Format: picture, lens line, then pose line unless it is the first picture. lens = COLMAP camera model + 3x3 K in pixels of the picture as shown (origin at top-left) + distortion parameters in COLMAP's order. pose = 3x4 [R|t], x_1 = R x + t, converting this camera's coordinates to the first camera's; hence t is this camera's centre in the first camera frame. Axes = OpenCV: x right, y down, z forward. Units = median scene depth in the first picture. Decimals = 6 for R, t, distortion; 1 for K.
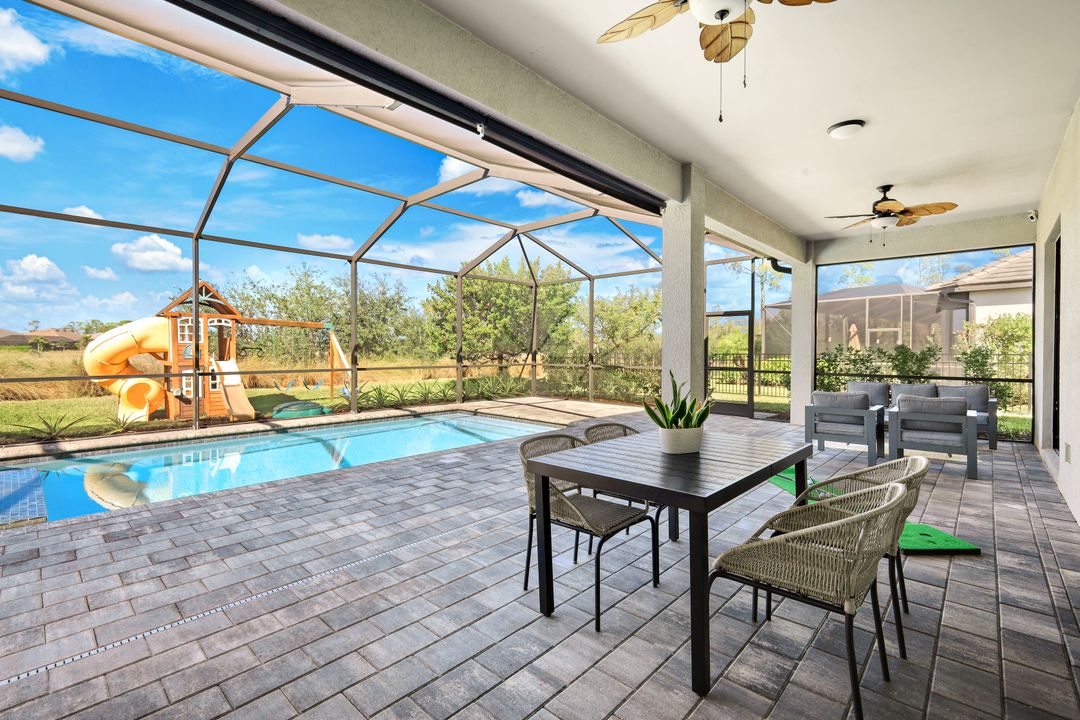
lens RADIAL K [[475.6, 0, 539.5], [0, 475.6, 356.5], [0, 0, 1]] dist [0.006527, 0.000062]
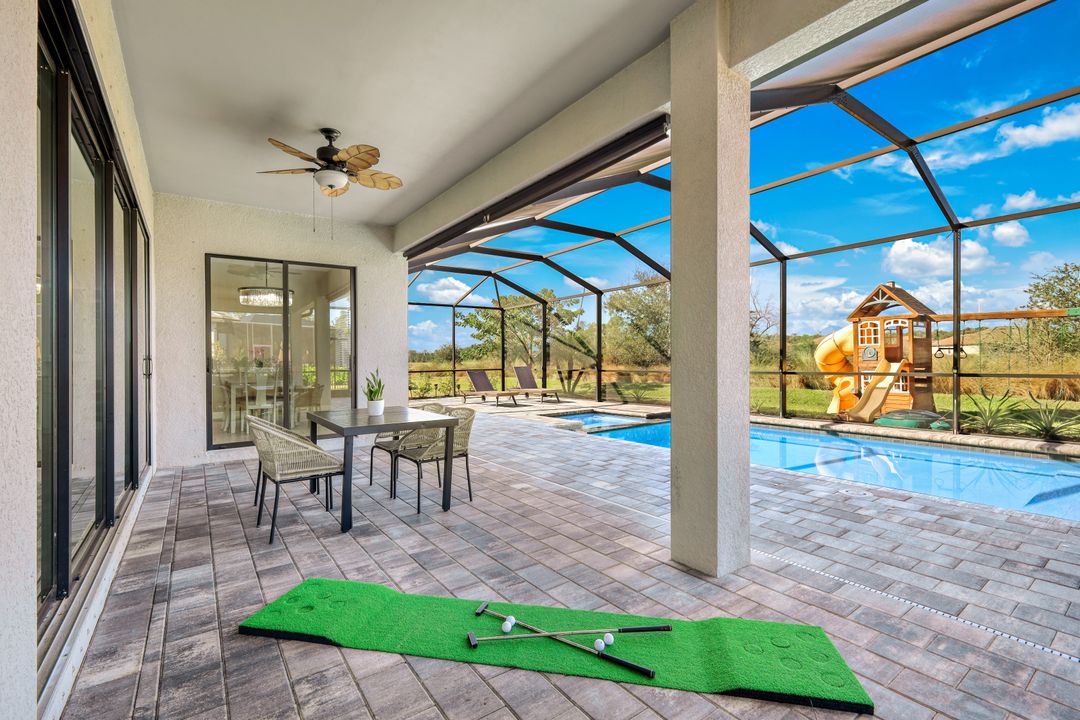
lens RADIAL K [[475.6, 0, 539.5], [0, 475.6, 356.5], [0, 0, 1]] dist [0.006527, 0.000062]
pose [[-0.189383, -0.006237, -0.981883, 1.252016], [0.004440, 0.999964, -0.007208, 0.004033], [0.981893, -0.005724, -0.189349, 1.283674]]
